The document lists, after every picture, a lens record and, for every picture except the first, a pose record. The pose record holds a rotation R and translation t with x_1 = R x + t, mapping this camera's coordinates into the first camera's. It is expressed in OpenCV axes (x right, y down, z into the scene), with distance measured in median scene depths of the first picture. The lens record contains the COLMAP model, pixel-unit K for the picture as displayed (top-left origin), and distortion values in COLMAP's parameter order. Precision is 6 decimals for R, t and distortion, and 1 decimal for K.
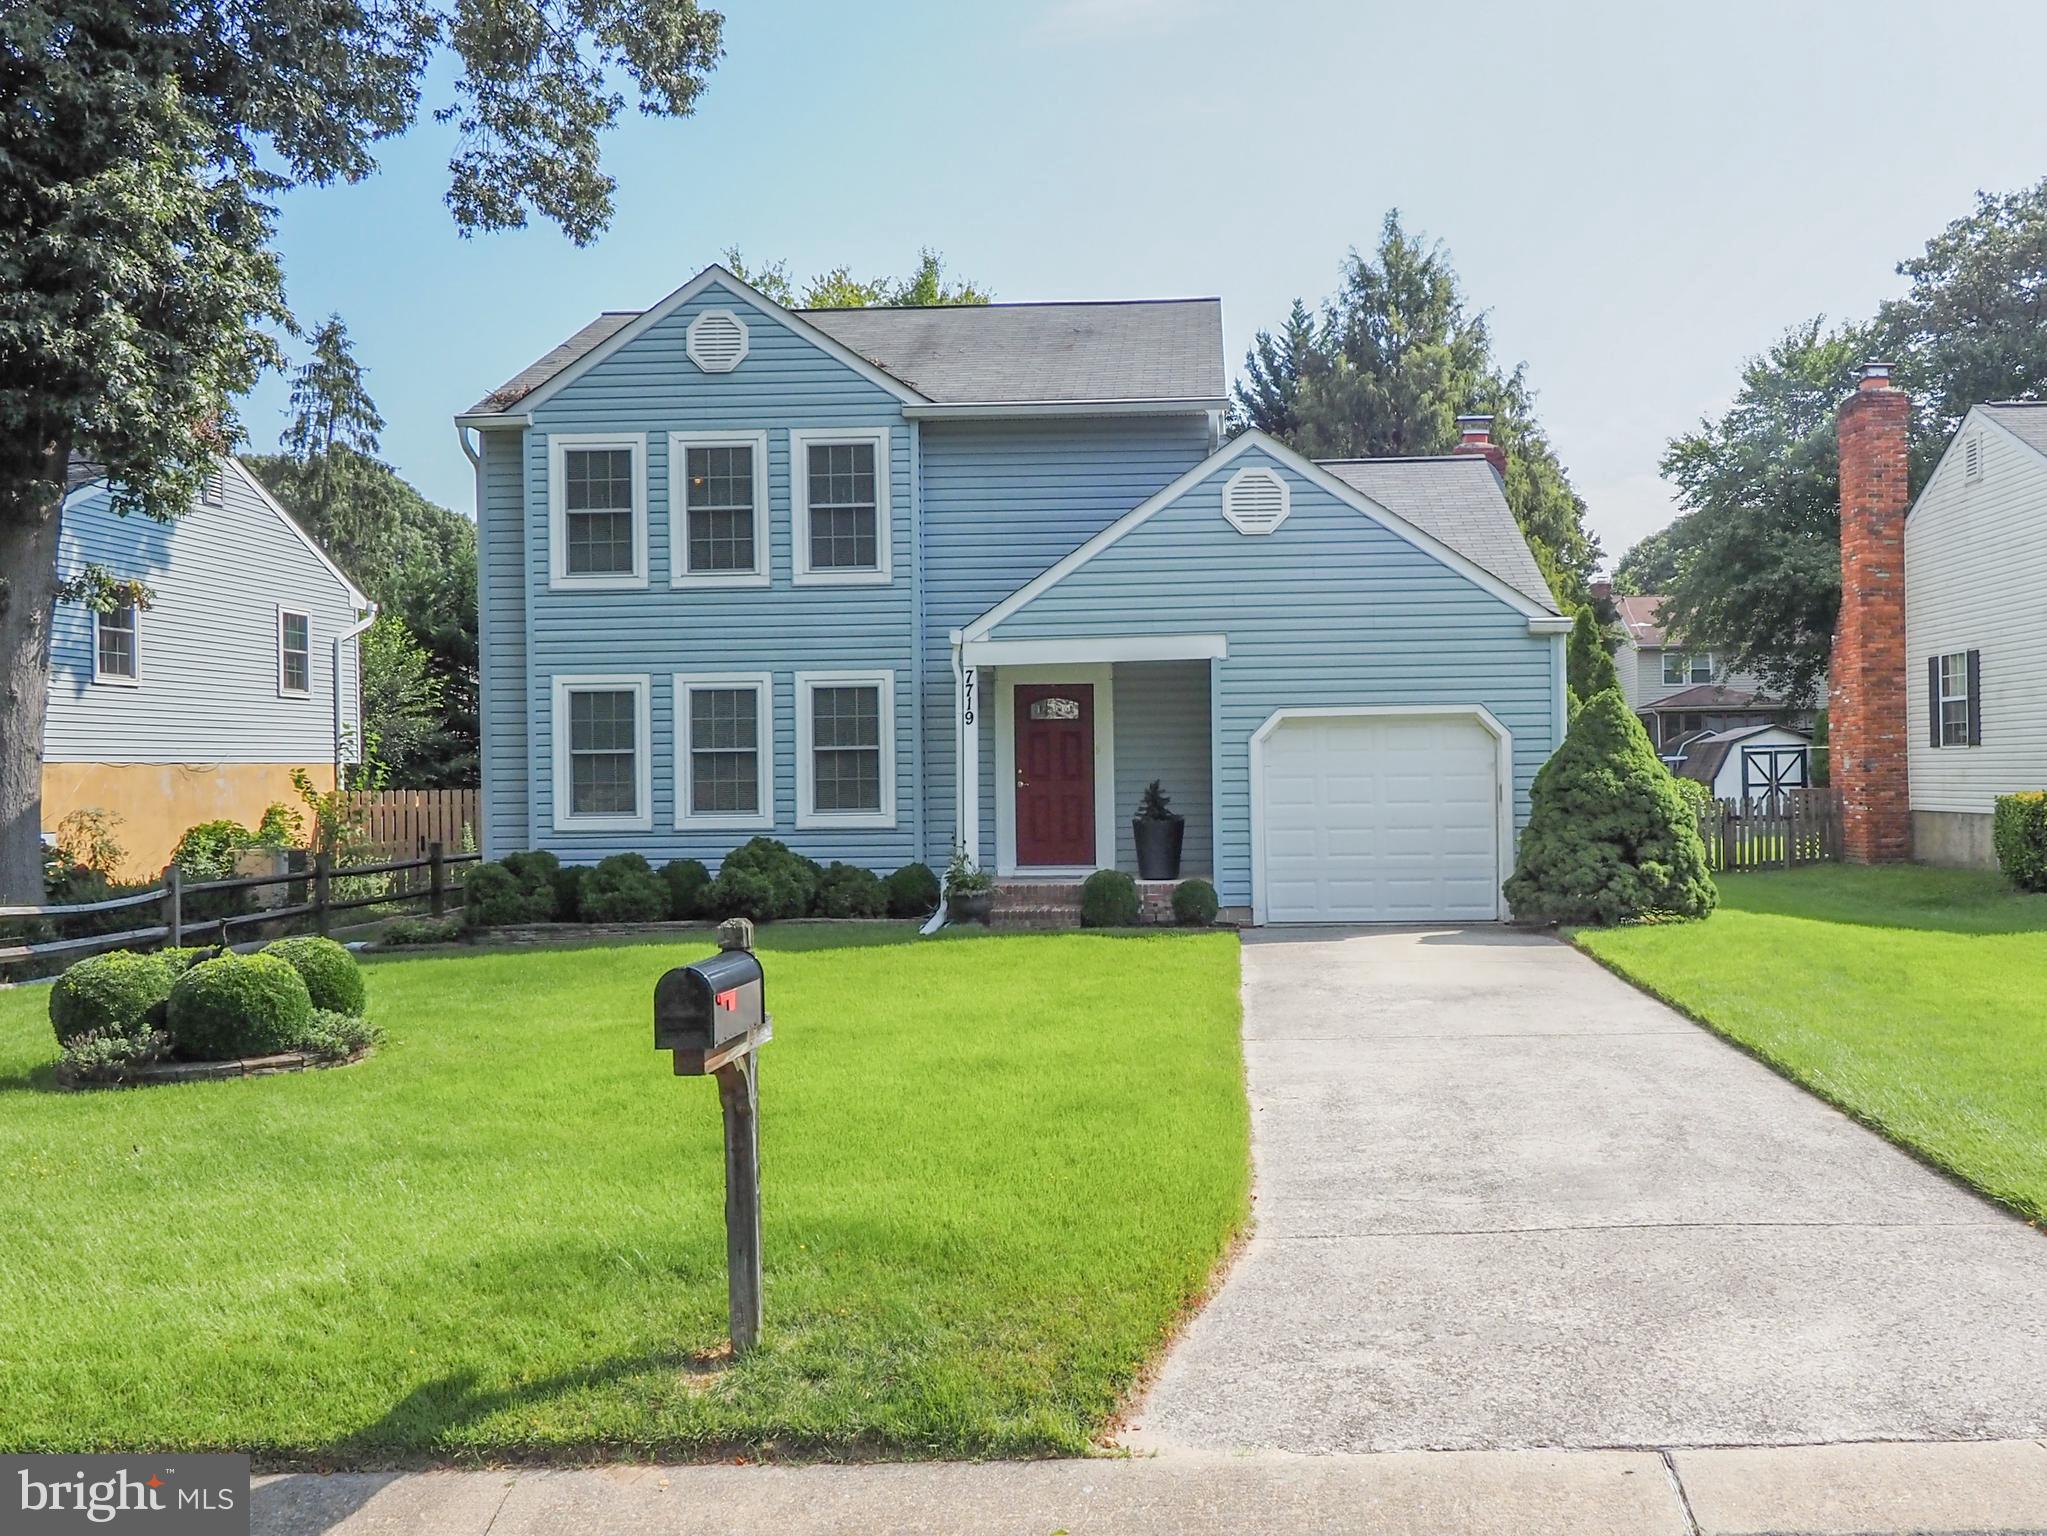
lens RADIAL K [[1755.1, 0, 1250.1], [0, 1755.1, 752.4], [0, 0, 1]] dist [0.000008, 0.004721]
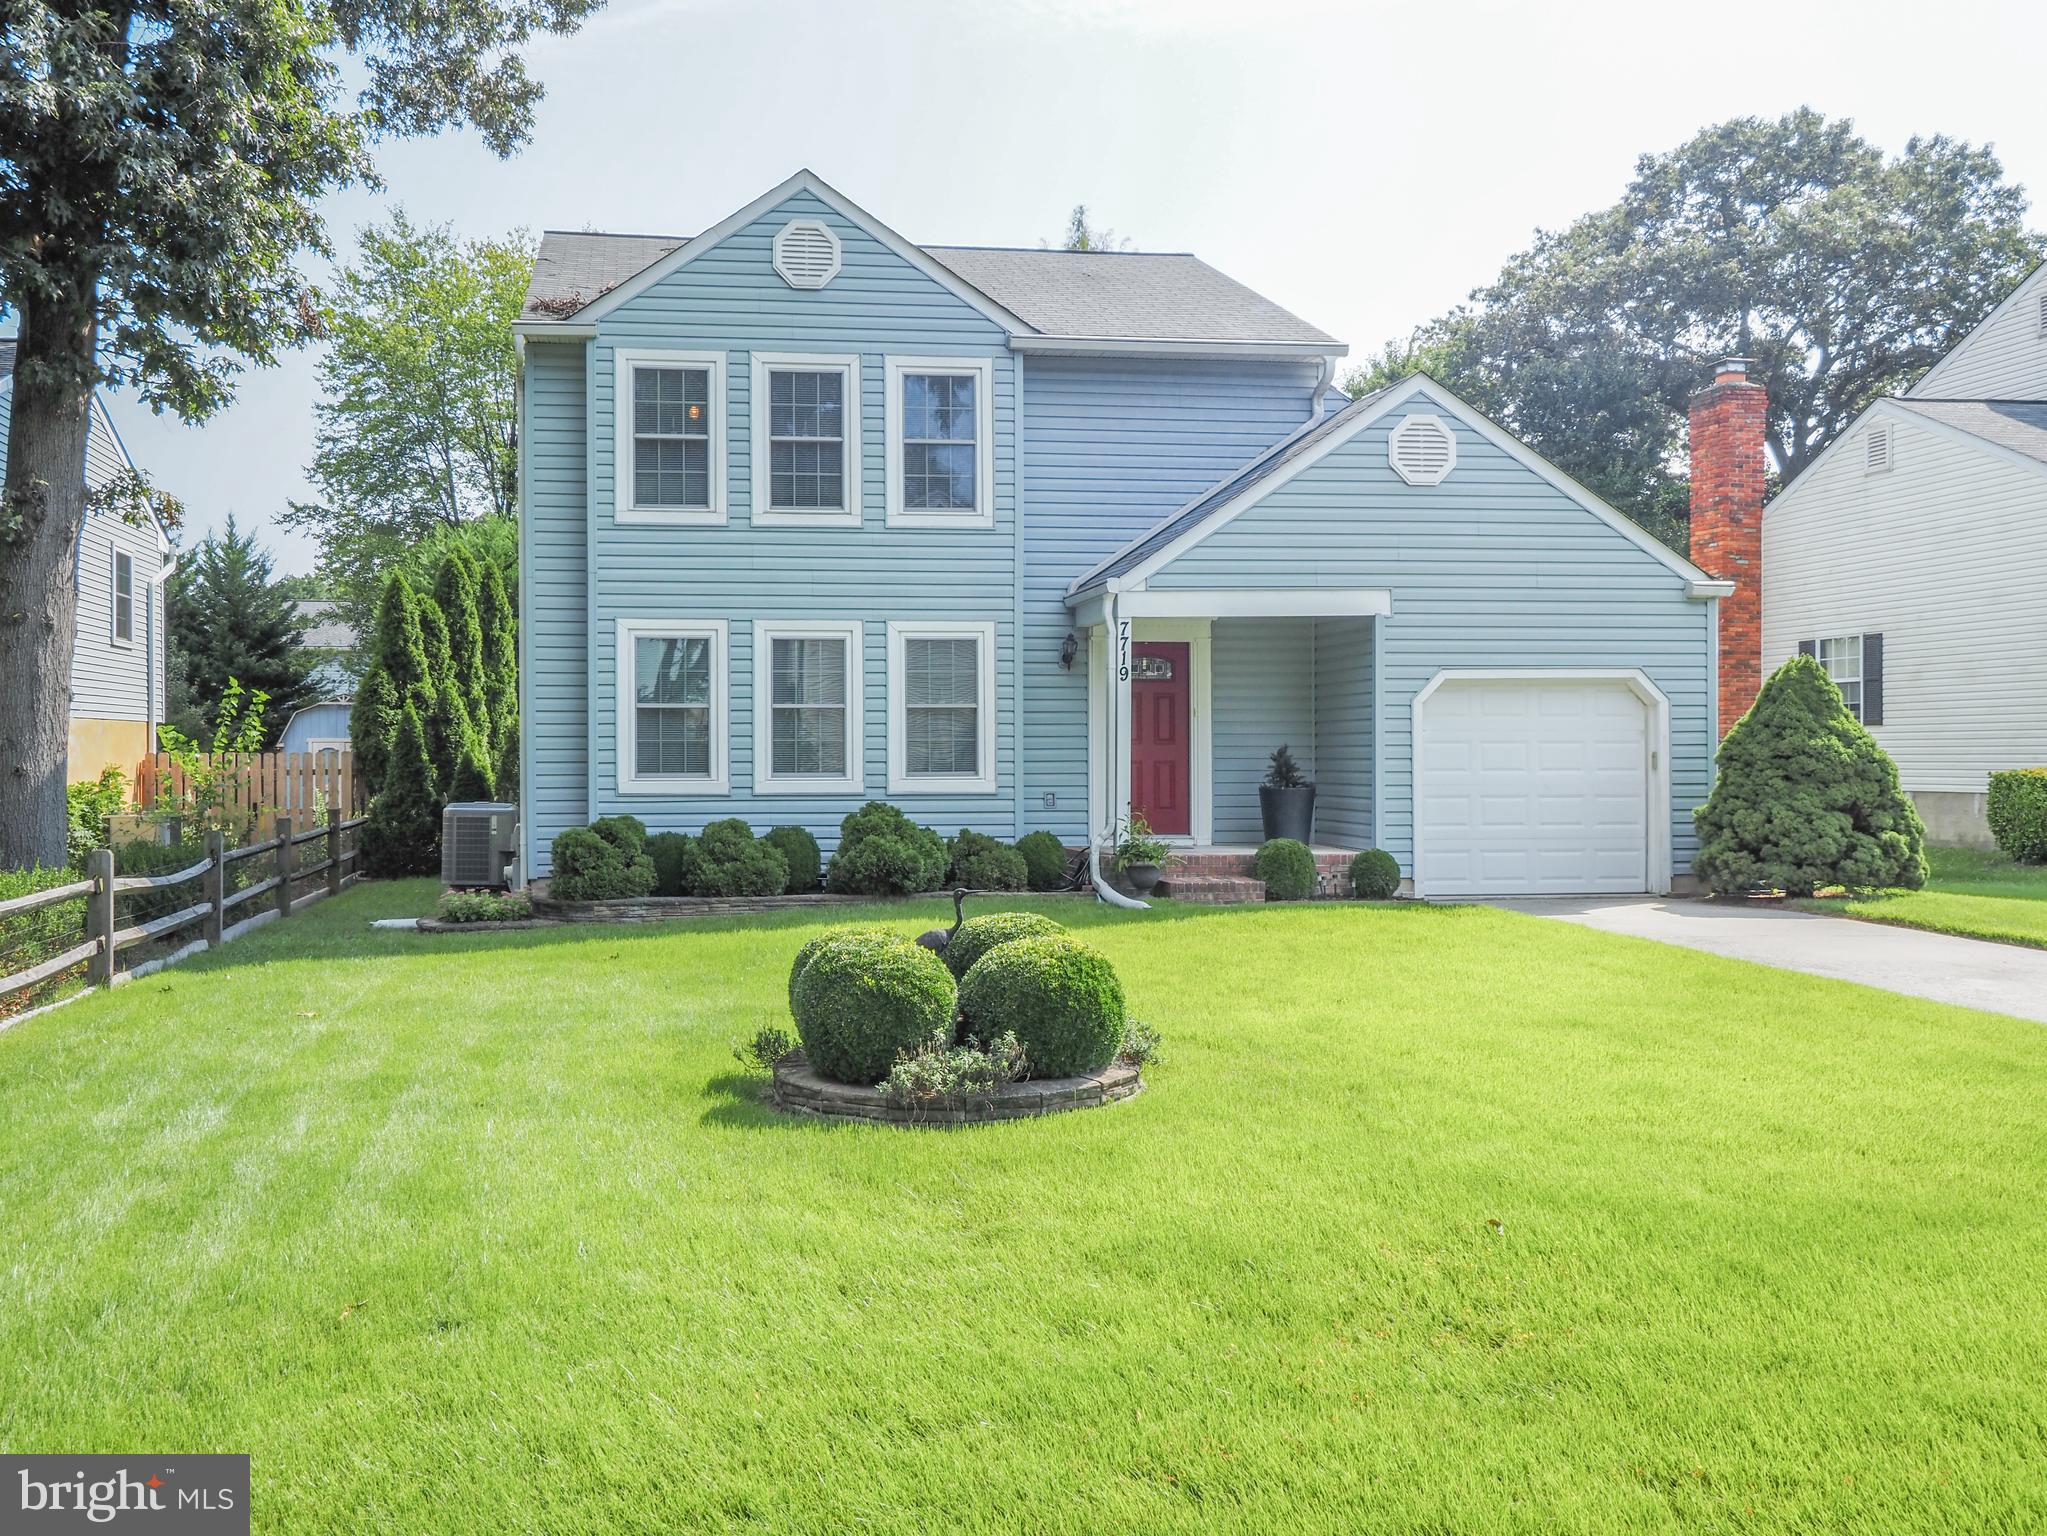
lens RADIAL K [[1647.5, 0, 989.0], [0, 1647.5, 739.0], [0, 0, 1]] dist [0.008890, 0.009006]
pose [[0.988417, 0.012413, 0.151256, -0.336539], [-0.012490, 0.999922, -0.000445, 0.014822], [-0.151249, -0.001449, 0.988495, 0.145268]]
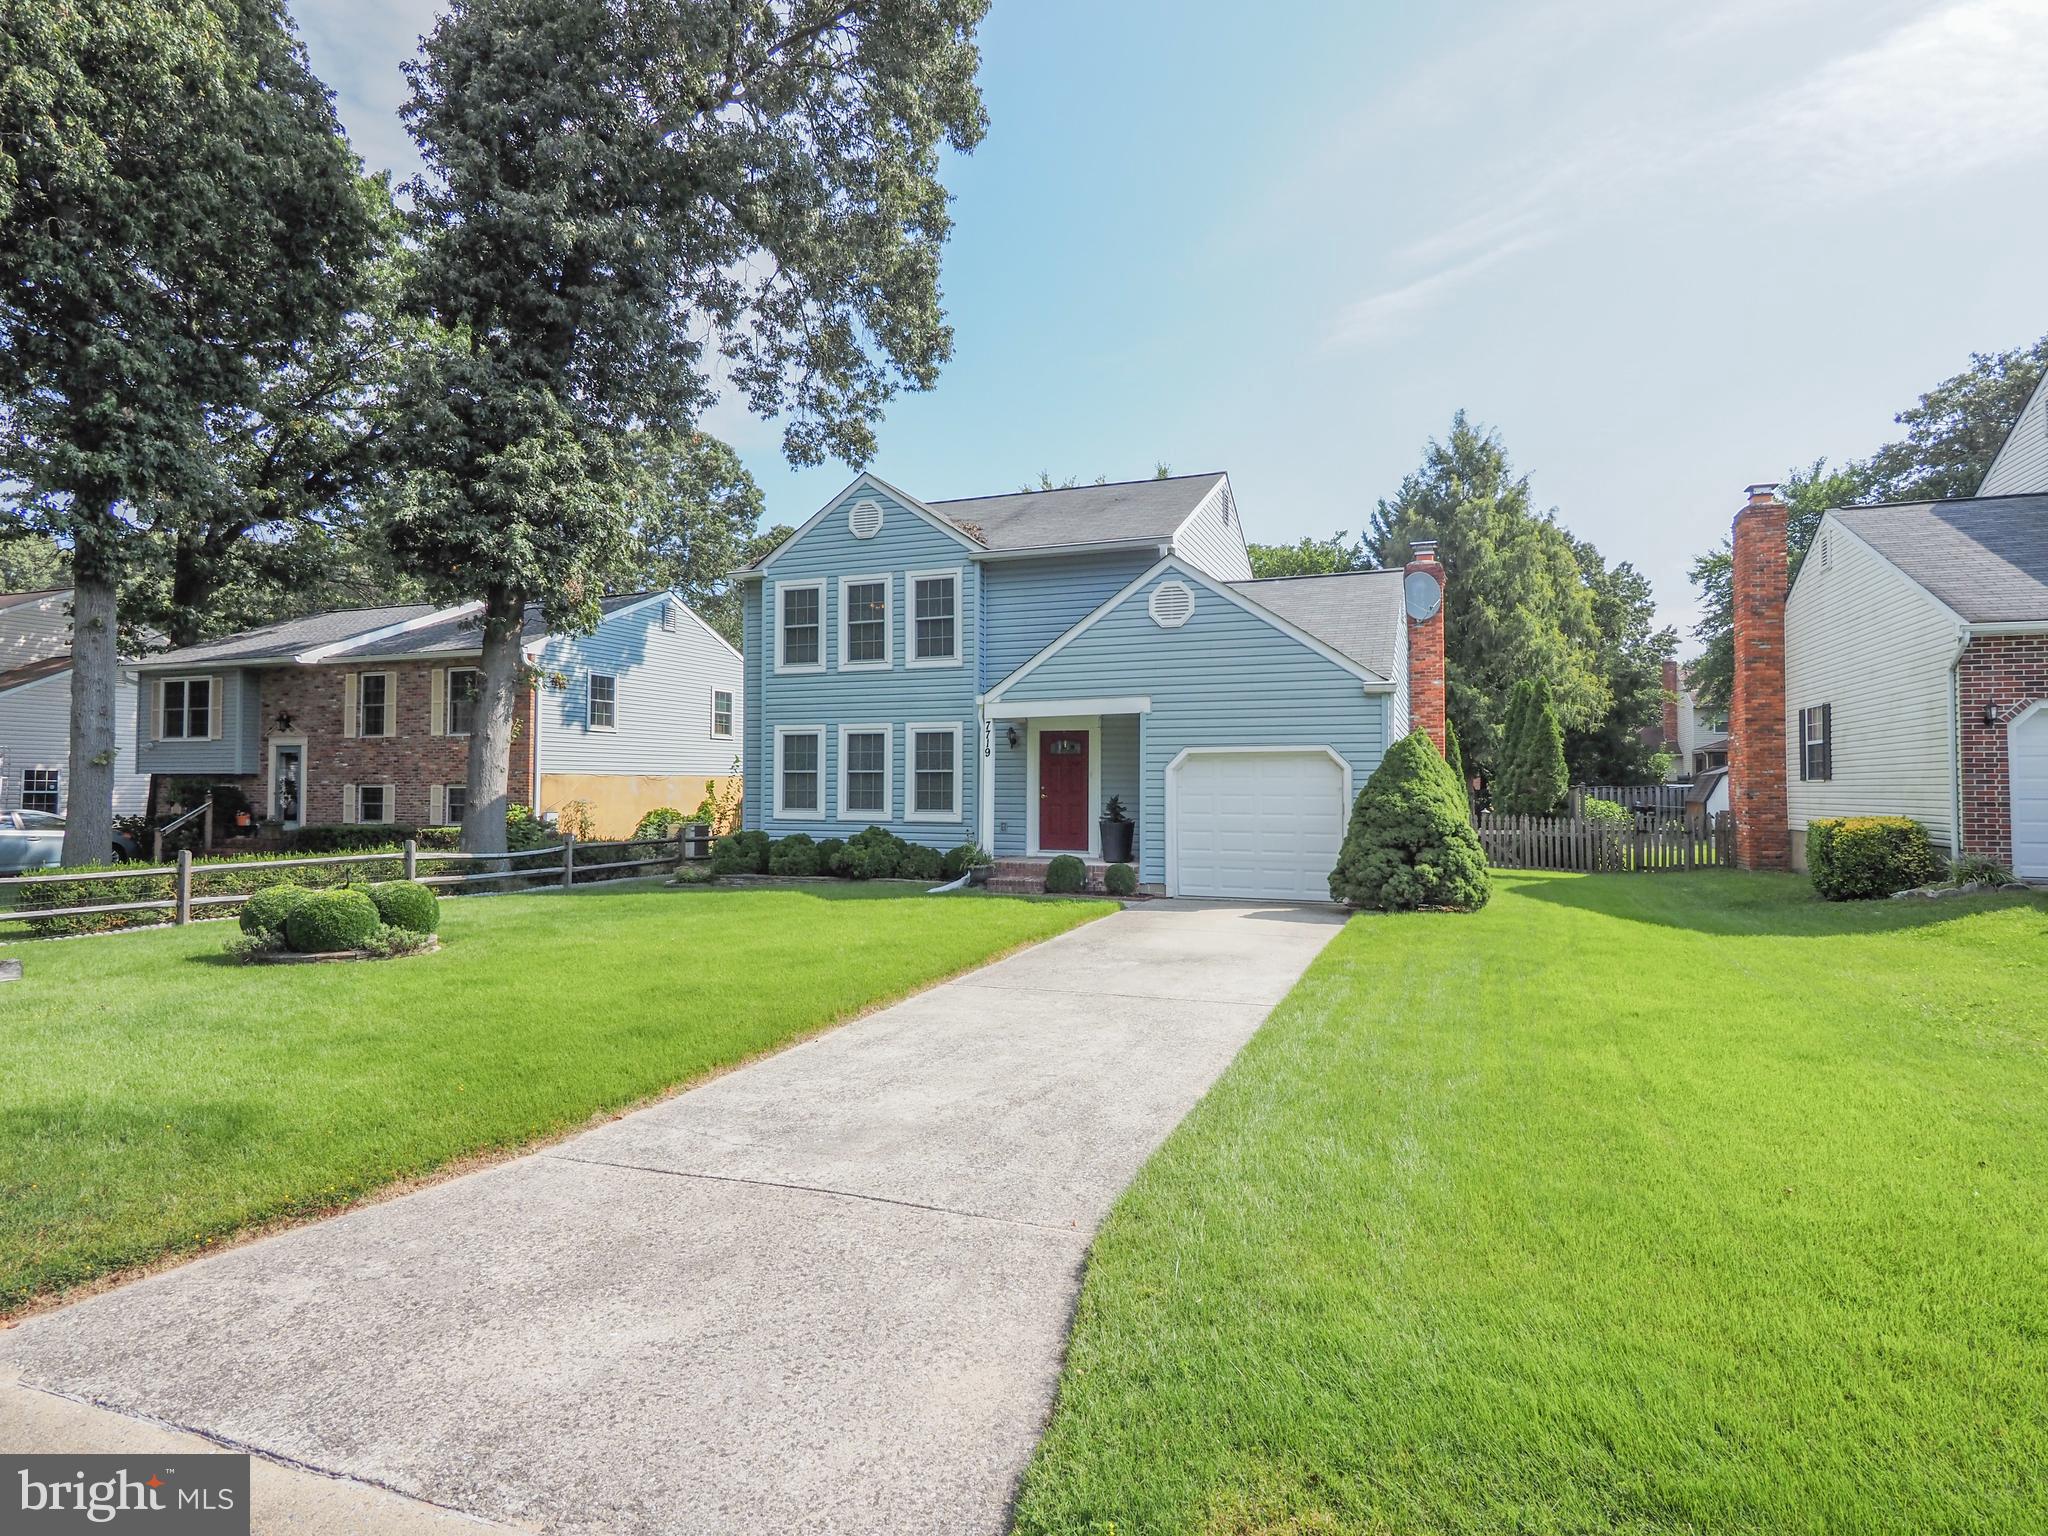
lens RADIAL K [[1084.3, 0, 1064.4], [0, 1084.3, 749.2], [0, 0, 1]] dist [-0.002746, 0.002520]
pose [[0.944243, 0.005296, -0.329206, 0.201793], [-0.013077, 0.999685, -0.021424, -0.002754], [0.328989, 0.024534, 0.944015, 0.118190]]
